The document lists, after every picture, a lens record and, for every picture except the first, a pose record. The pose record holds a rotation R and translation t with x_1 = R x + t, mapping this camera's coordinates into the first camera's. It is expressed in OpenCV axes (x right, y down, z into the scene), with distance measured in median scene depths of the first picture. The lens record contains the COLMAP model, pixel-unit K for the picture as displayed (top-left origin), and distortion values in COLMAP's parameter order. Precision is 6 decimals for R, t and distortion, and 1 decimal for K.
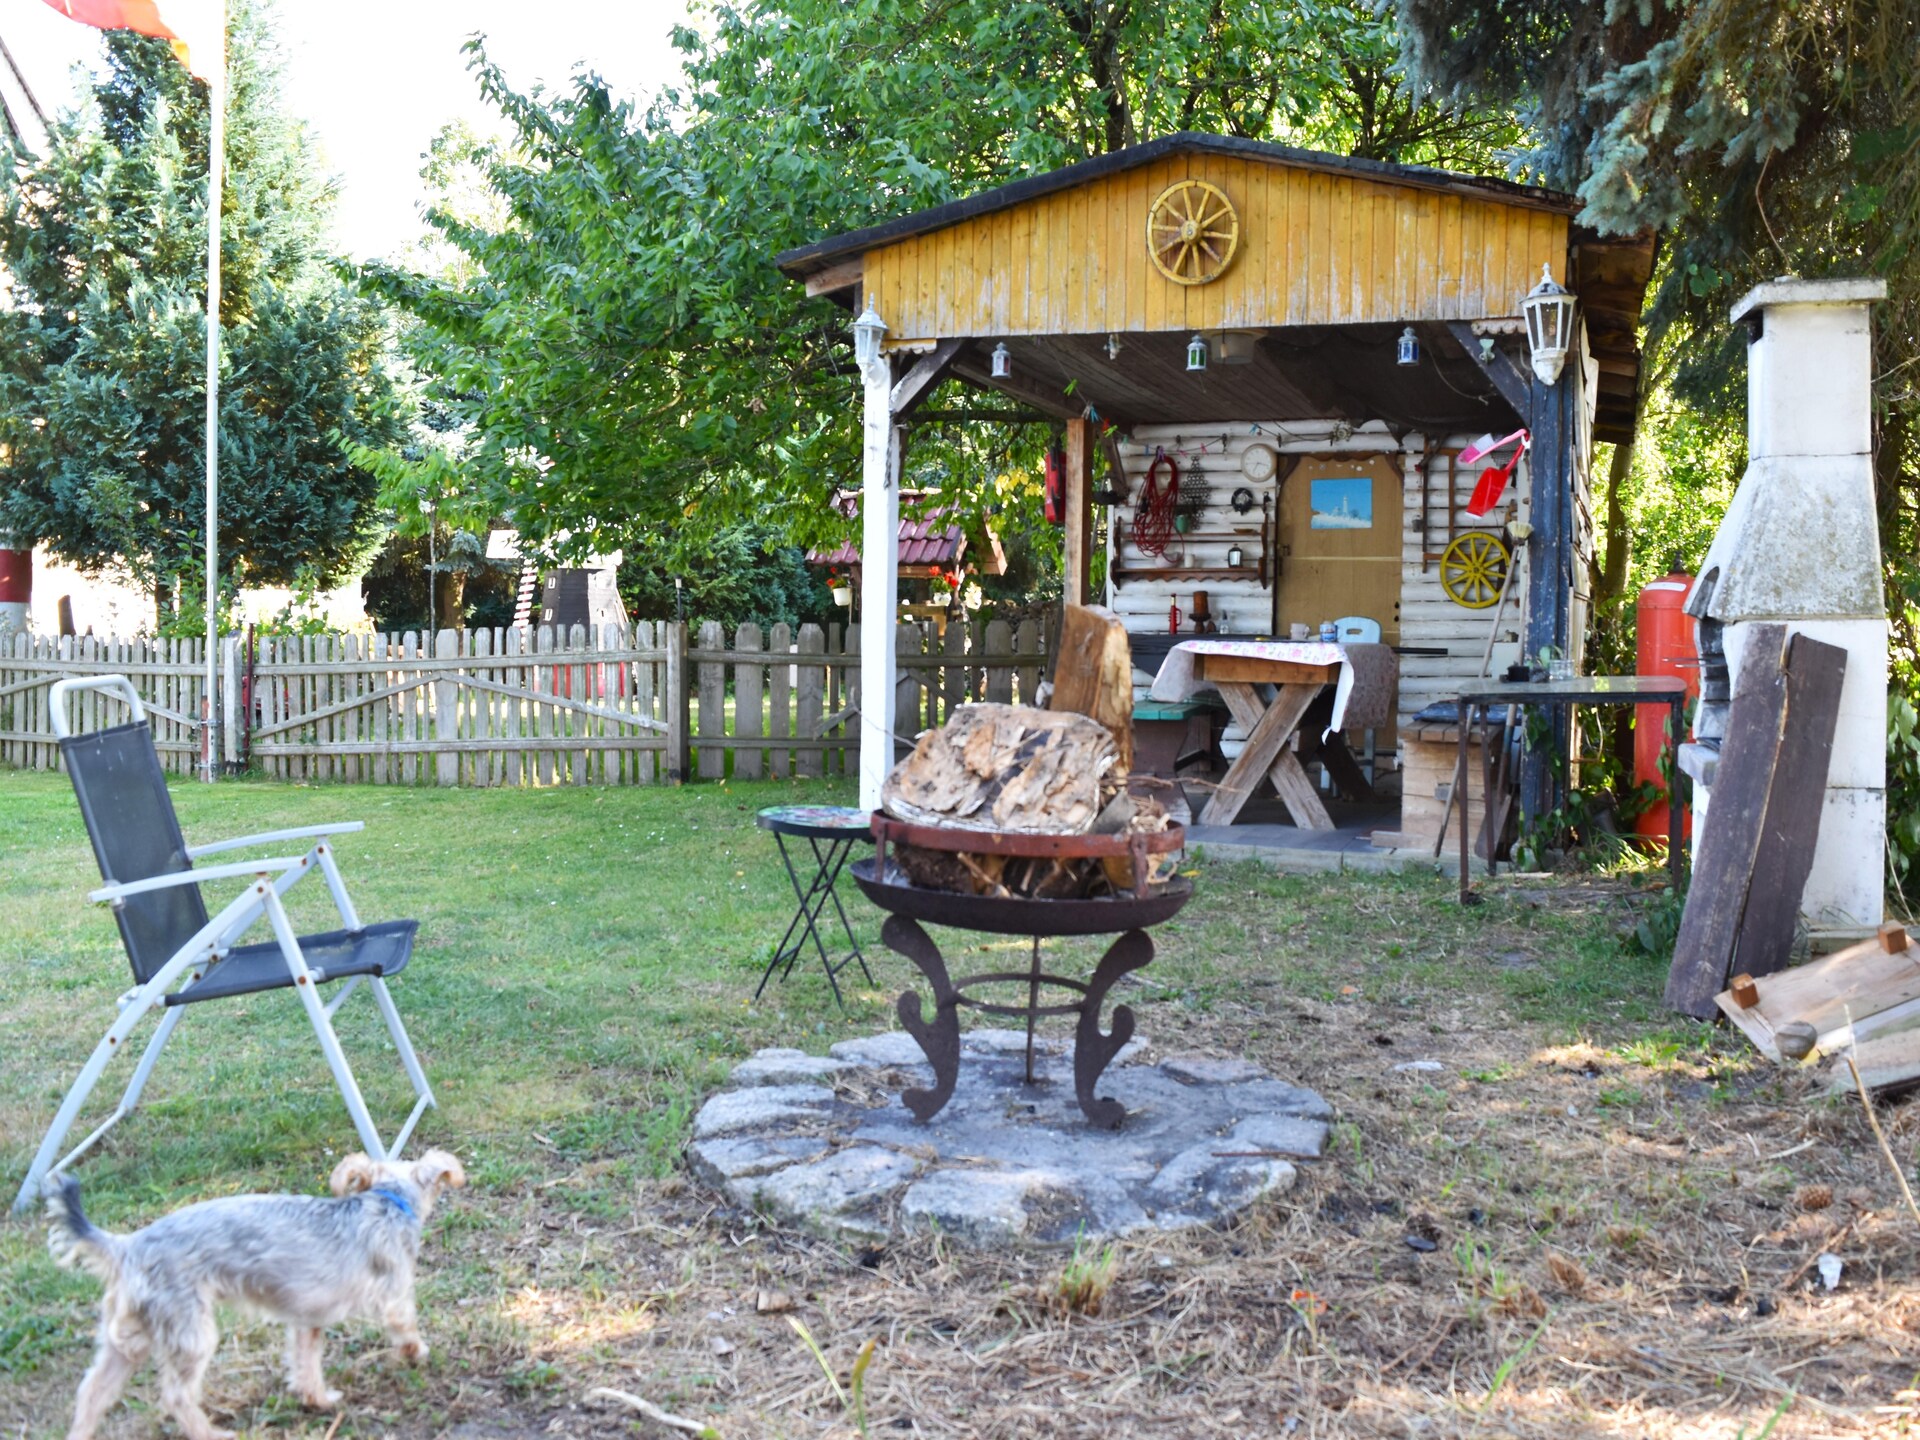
lens RADIAL K [[1581.4, 0, 960.0], [0, 1581.4, 720.0], [0, 0, 1]] dist [-0.079354, -0.000892]
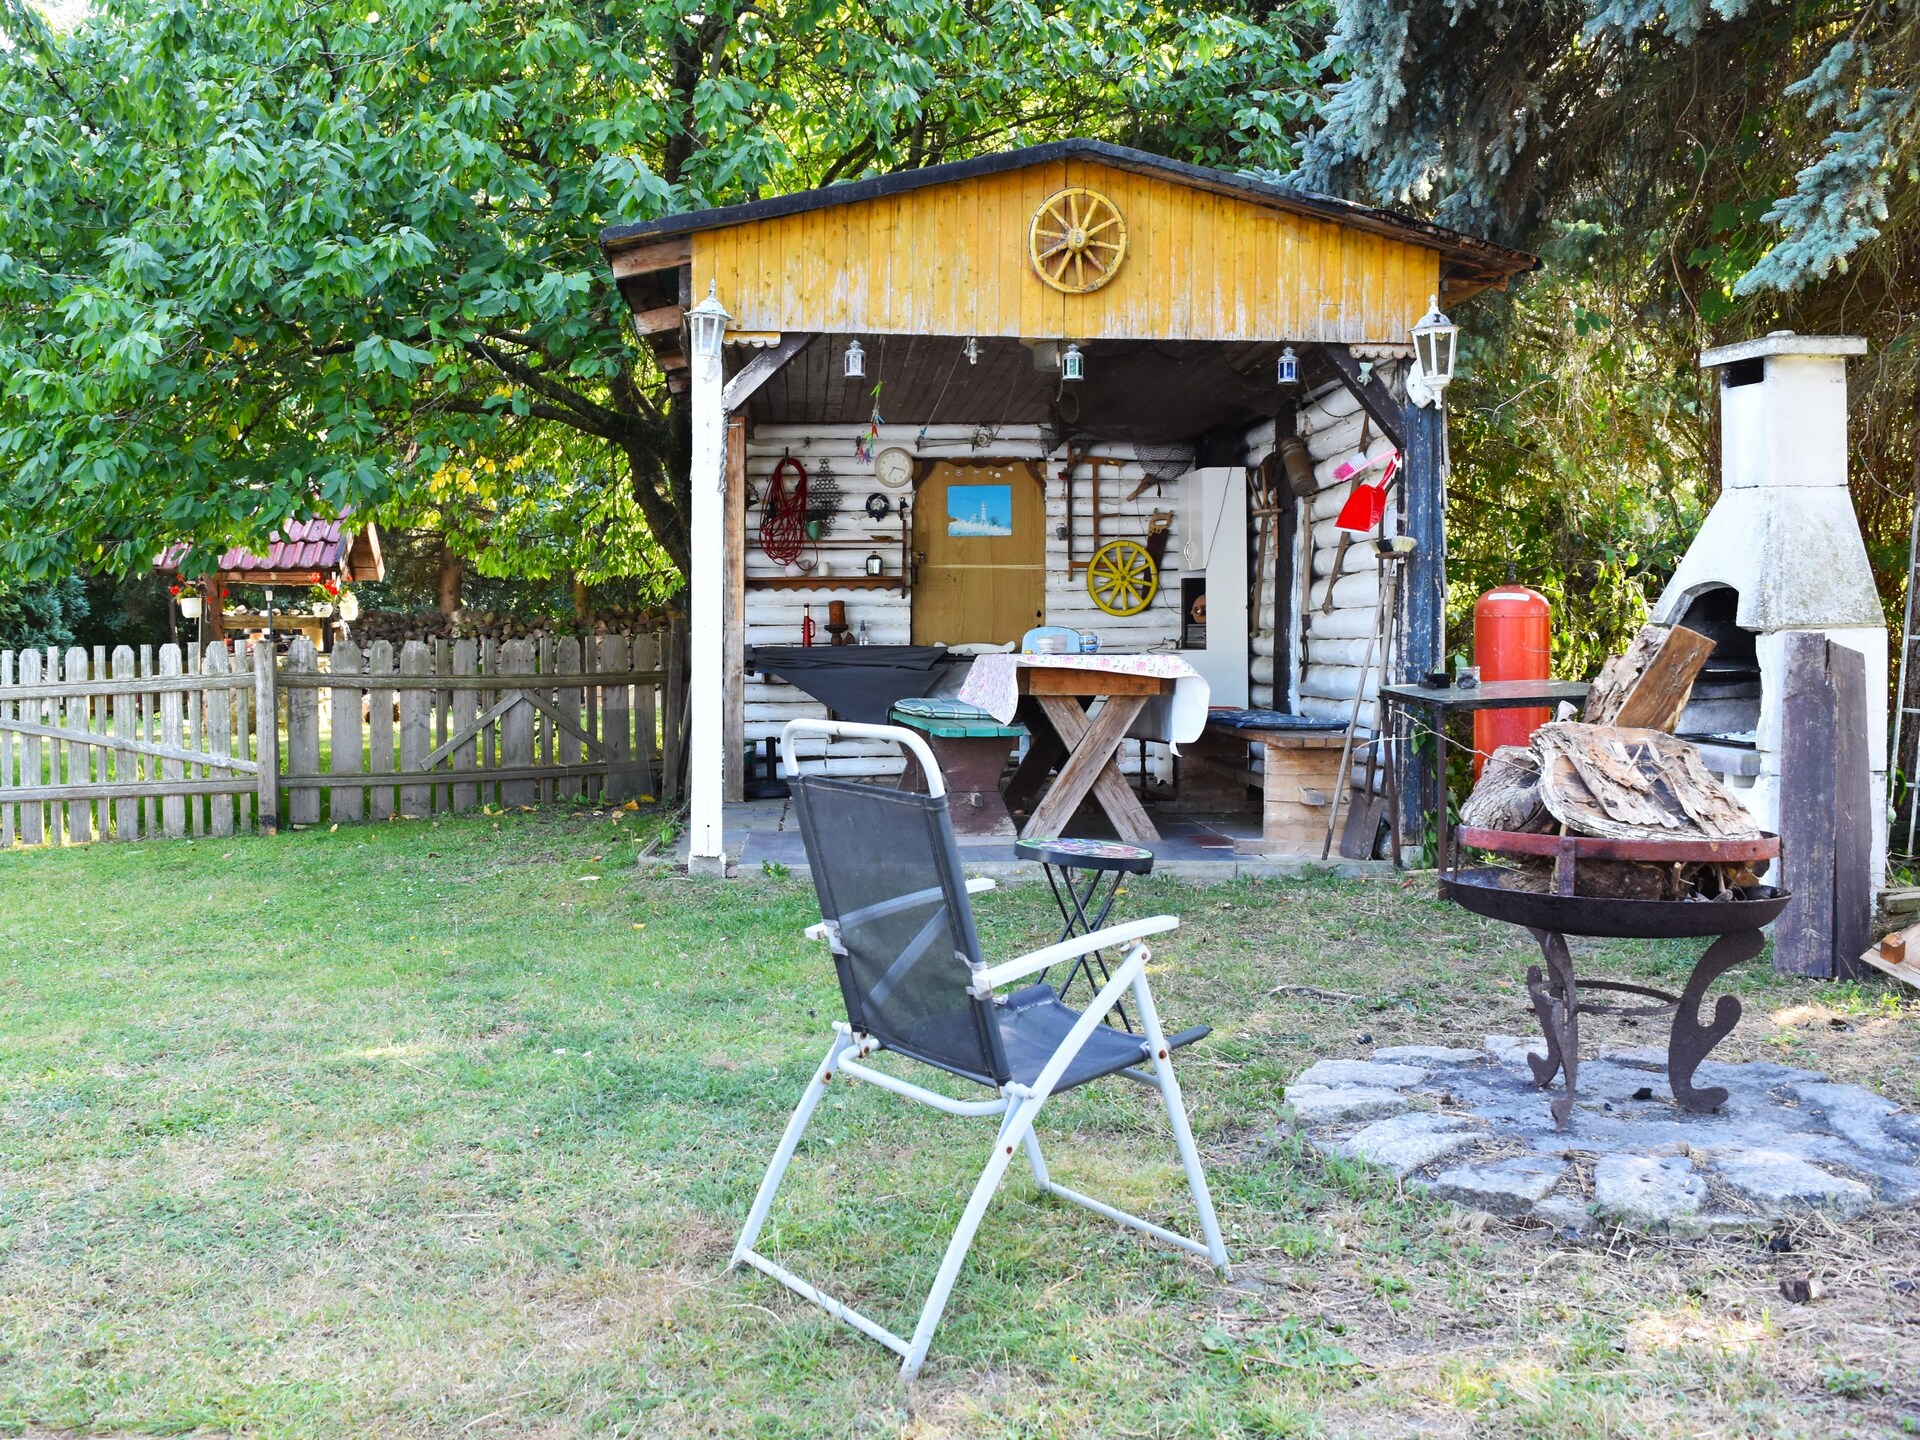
lens RADIAL K [[1713.2, 0, 894.6], [0, 1713.2, 694.5], [0, 0, 1]] dist [-0.078252, 0.000252]
pose [[0.931479, -0.025131, 0.362926, -0.205370], [0.033949, 0.999263, -0.017937, -0.006073], [-0.362208, 0.029029, 0.931645, 0.030699]]
